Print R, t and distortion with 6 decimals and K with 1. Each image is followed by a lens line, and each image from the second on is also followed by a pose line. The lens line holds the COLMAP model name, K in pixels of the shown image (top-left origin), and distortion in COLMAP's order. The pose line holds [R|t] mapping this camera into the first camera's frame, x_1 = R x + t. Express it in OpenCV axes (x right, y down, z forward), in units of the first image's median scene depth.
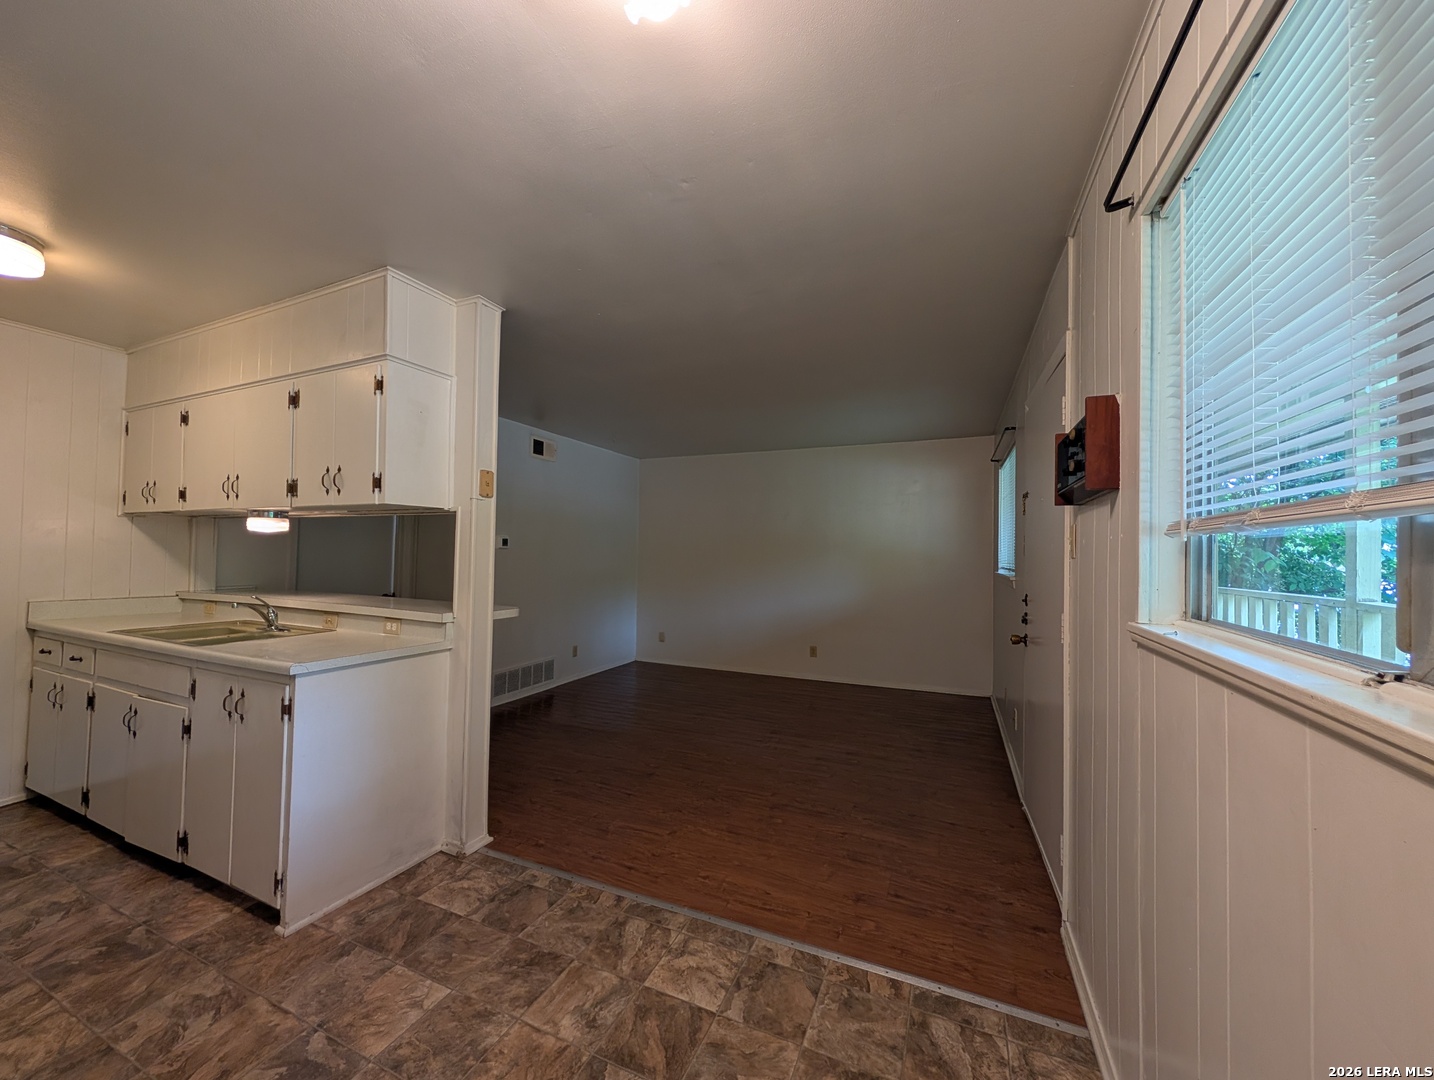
lens RADIAL K [[540.7, 0, 717.4], [0, 540.7, 543.1], [0, 0, 1]] dist [-0.000631, 0.000213]
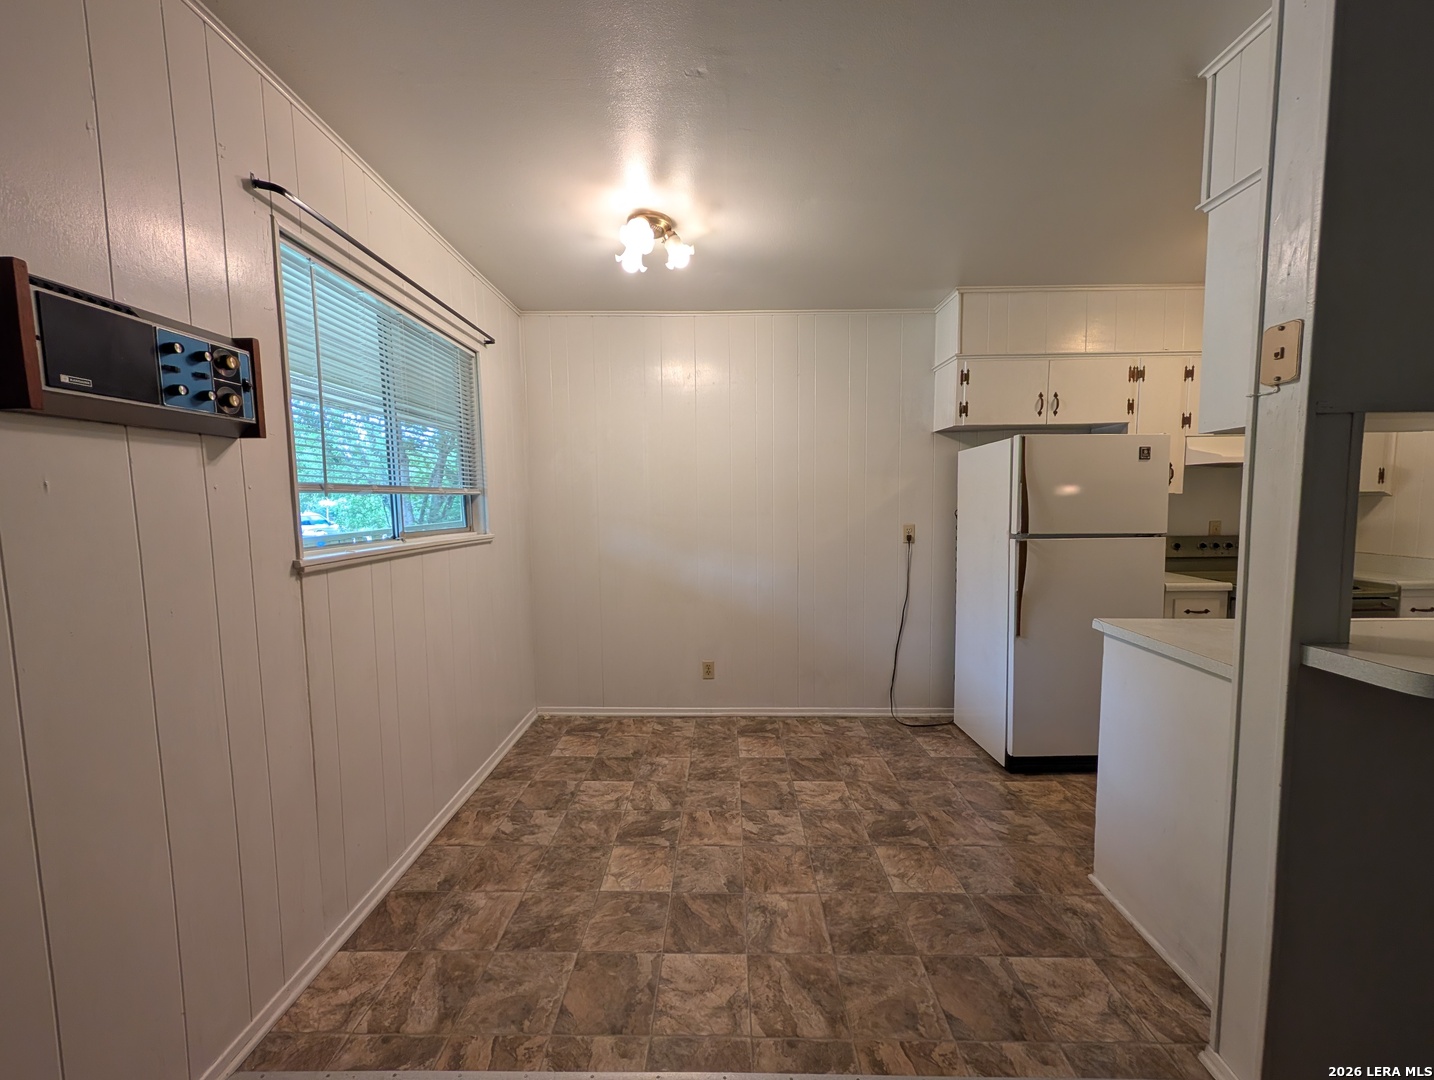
lens RADIAL K [[540.7, 0, 718.0], [0, 540.7, 541.9], [0, 0, 1]] dist [-0.000631, 0.000213]
pose [[-0.919717, 0.025760, -0.391737, 0.260289], [0.003181, 0.998301, 0.058177, 0.026554], [0.392570, 0.052260, -0.918236, 1.774333]]
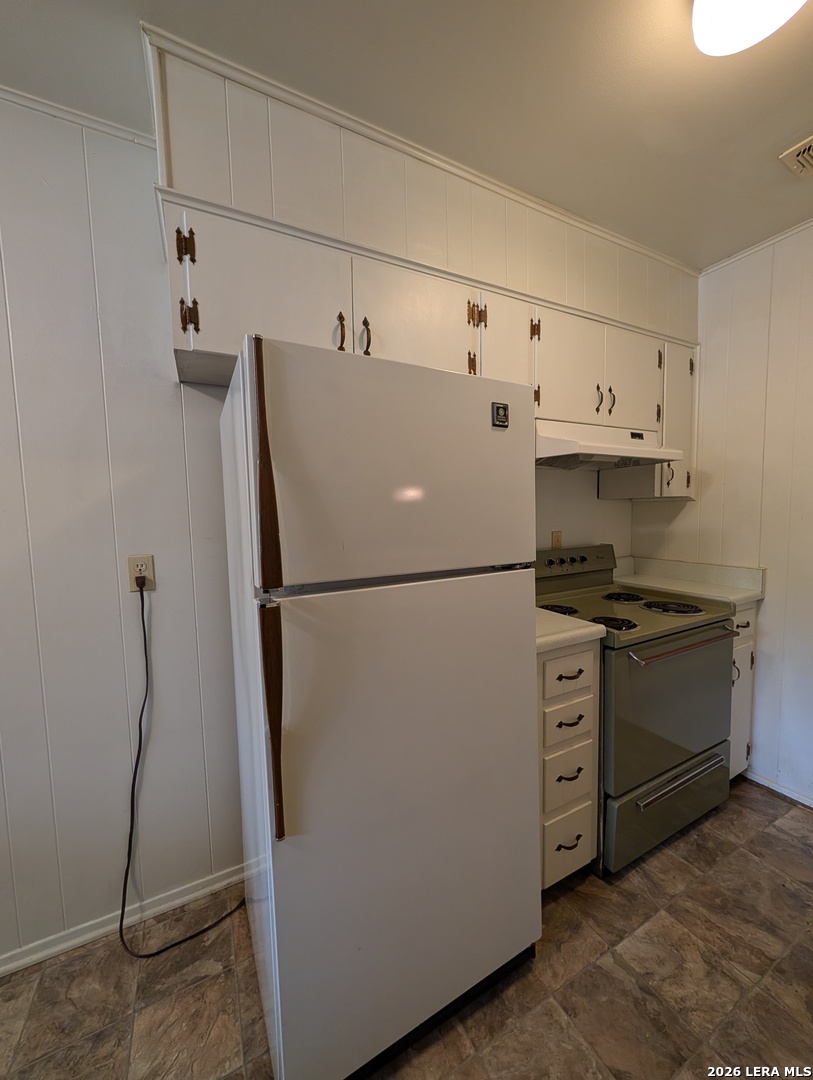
lens RADIAL K [[407.2, 0, 404.4], [0, 407.2, 539.8], [0, 0, 1]] dist [-0.000631, 0.000213]
pose [[-0.624808, 0.054057, -0.778905, -0.843600], [0.024003, 0.998459, 0.050041, 0.023295], [0.780409, 0.012570, -0.625143, 1.124571]]
